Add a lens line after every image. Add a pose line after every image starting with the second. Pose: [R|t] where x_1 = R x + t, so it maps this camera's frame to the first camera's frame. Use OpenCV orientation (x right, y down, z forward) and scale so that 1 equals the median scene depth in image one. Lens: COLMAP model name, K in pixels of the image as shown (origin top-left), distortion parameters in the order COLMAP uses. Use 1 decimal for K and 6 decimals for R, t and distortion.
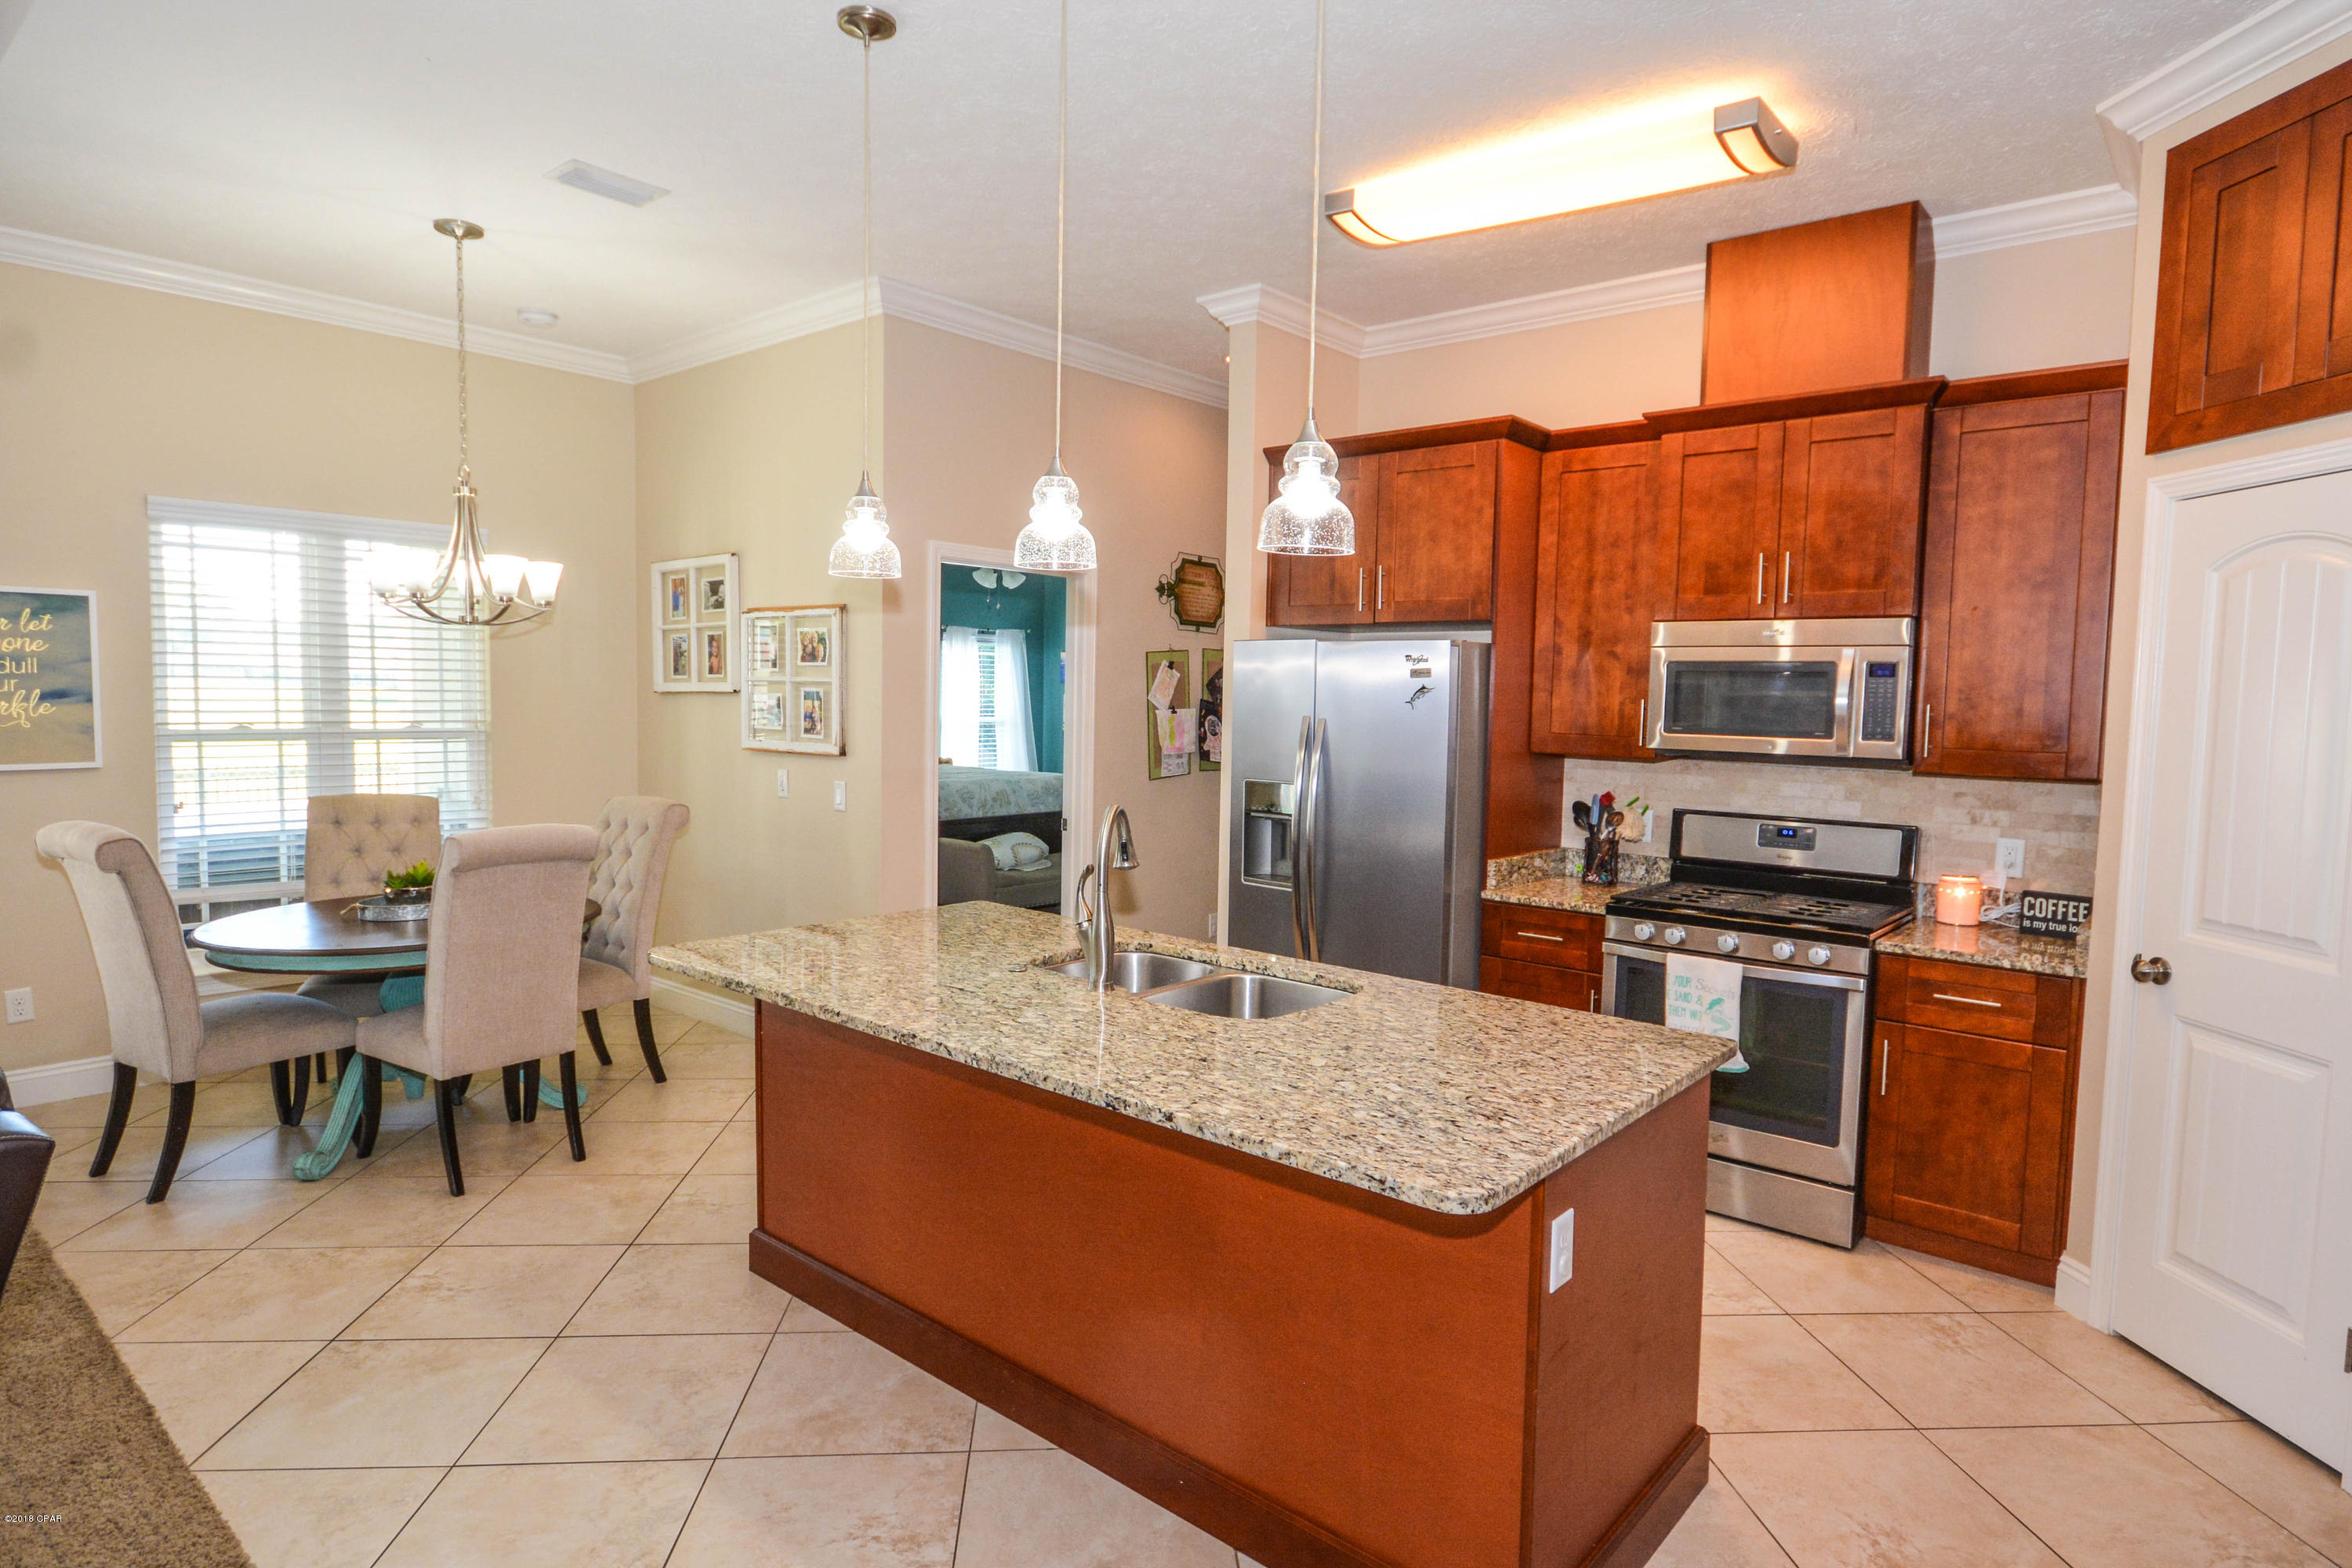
lens RADIAL K [[1327.7, 0, 1168.1], [0, 1327.7, 776.2], [0, 0, 1]] dist [0.000449, 0.000310]
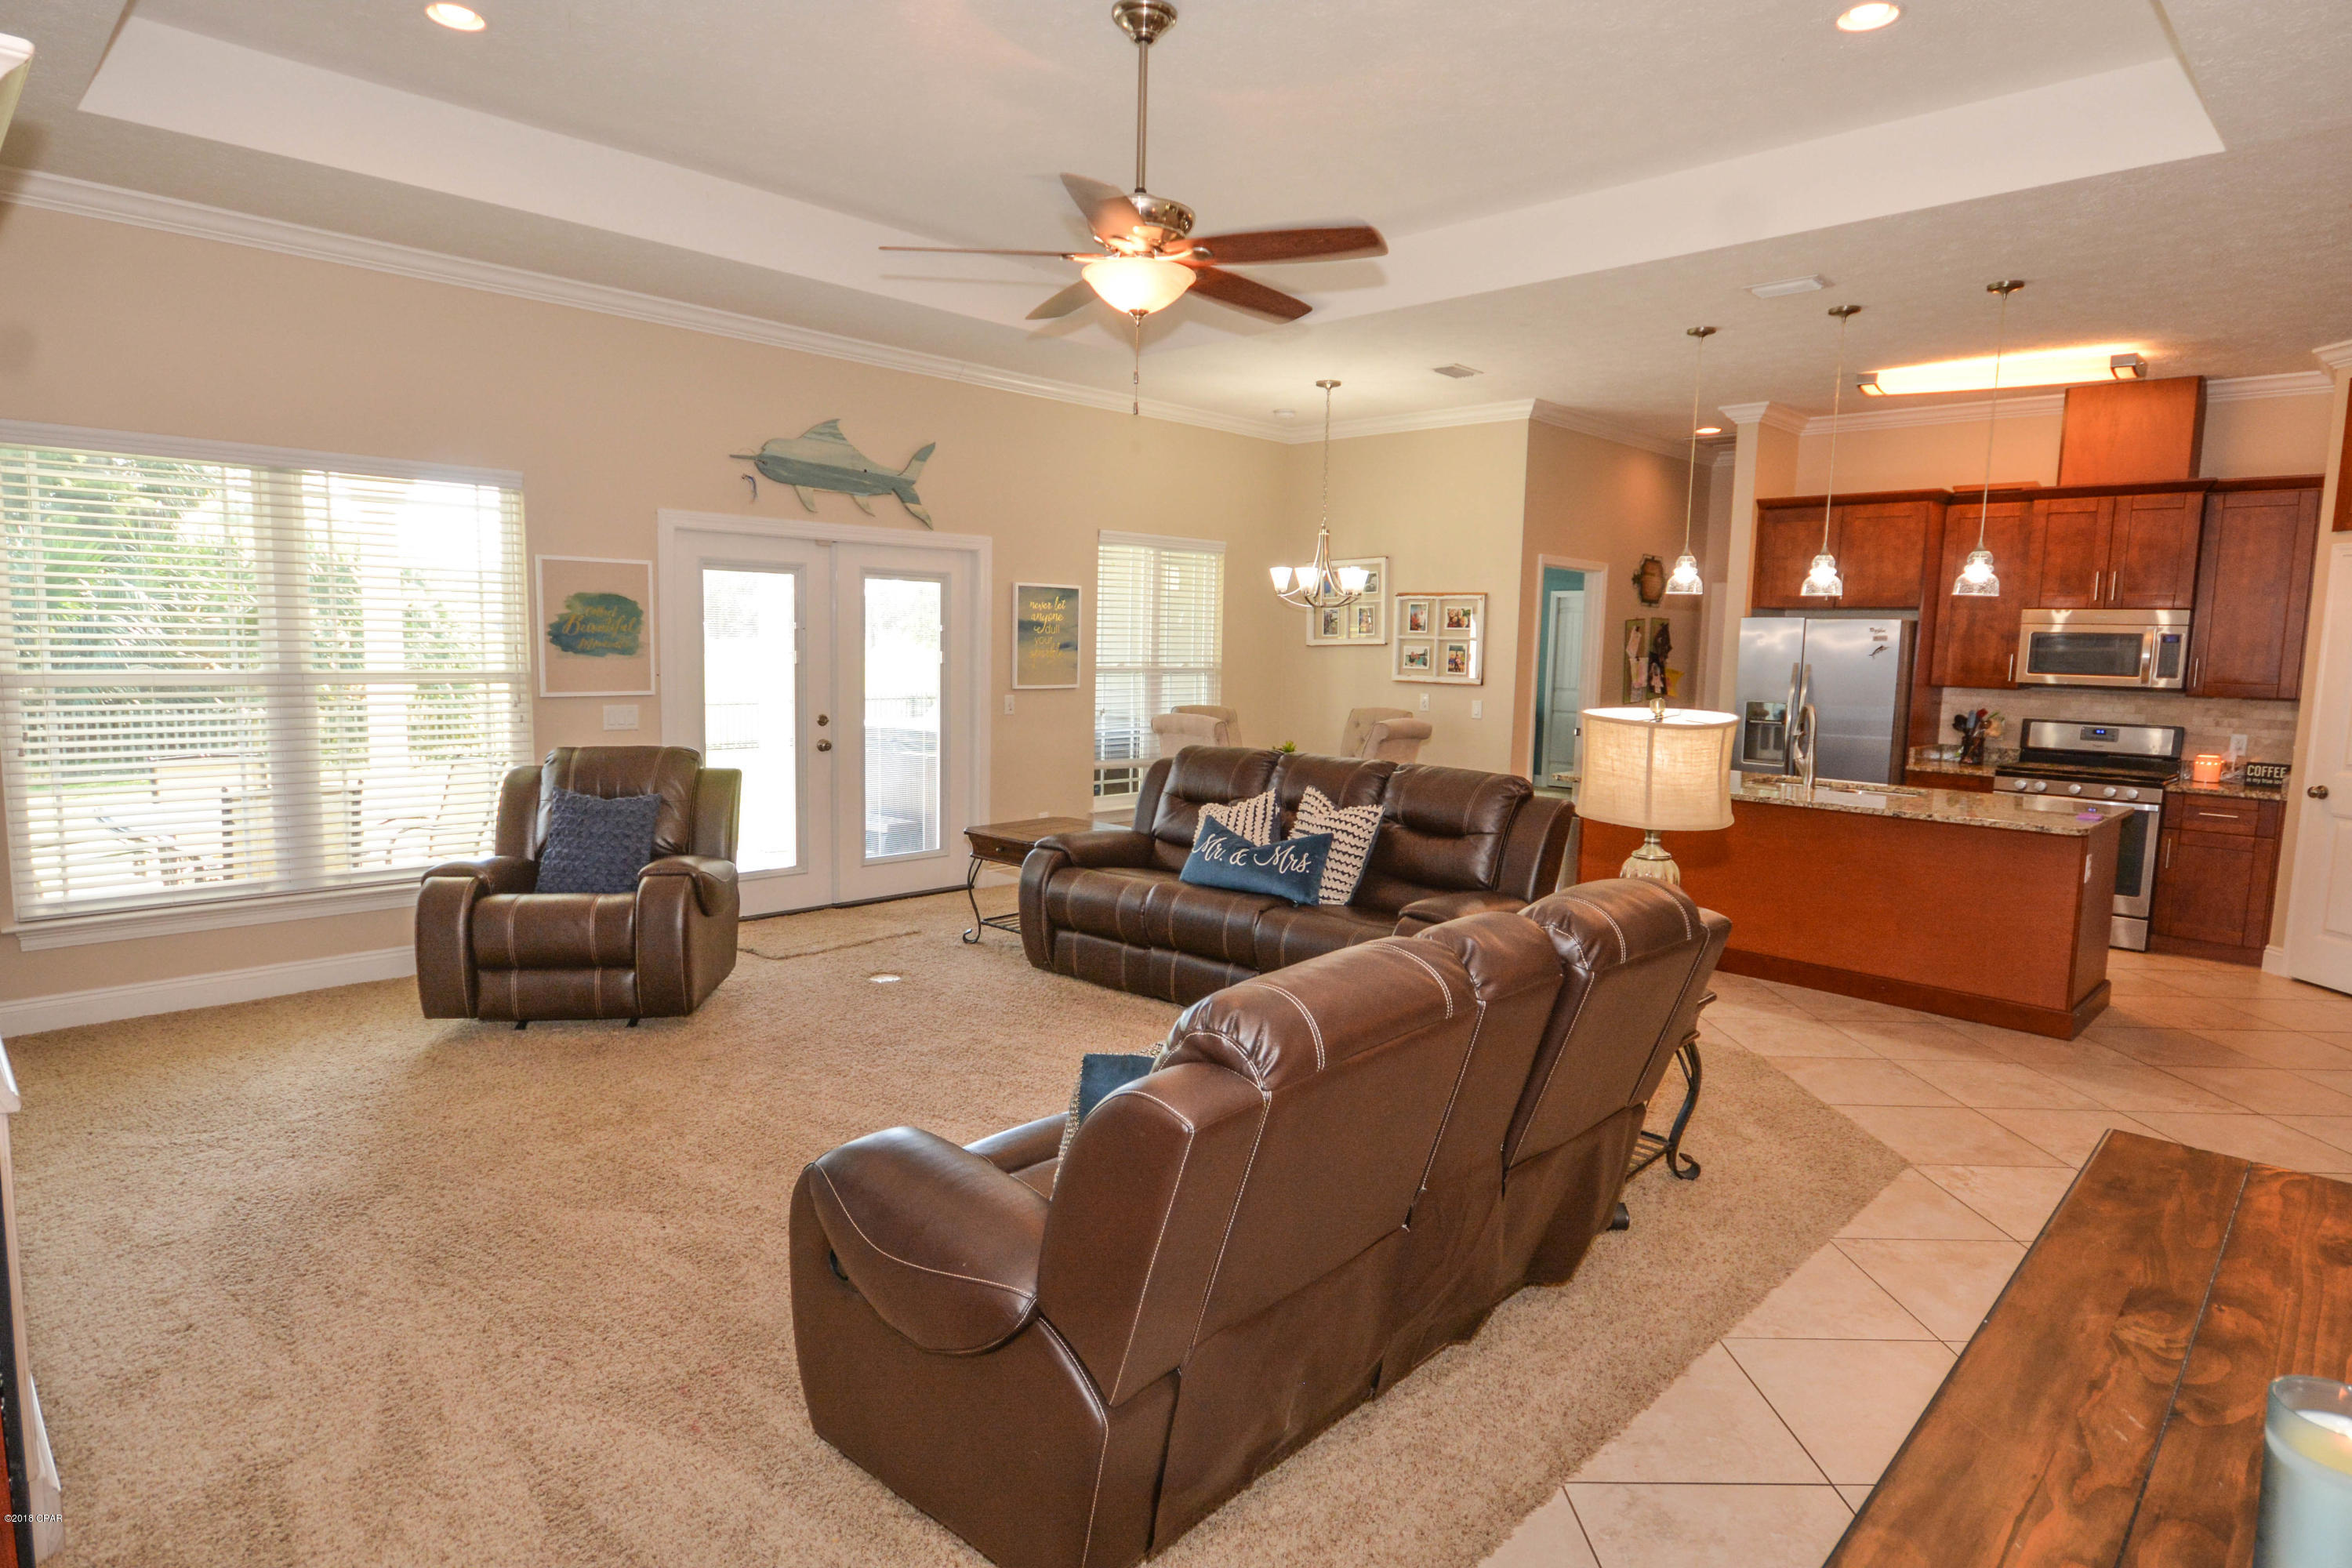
lens RADIAL K [[1327.7, 0, 1164.9], [0, 1327.7, 780.0], [0, 0, 1]] dist [0.000449, 0.000310]
pose [[0.997629, 0.012942, -0.067588, -0.667707], [-0.010155, 0.999090, 0.041424, 0.048476], [0.068063, -0.040639, 0.996853, -0.857305]]
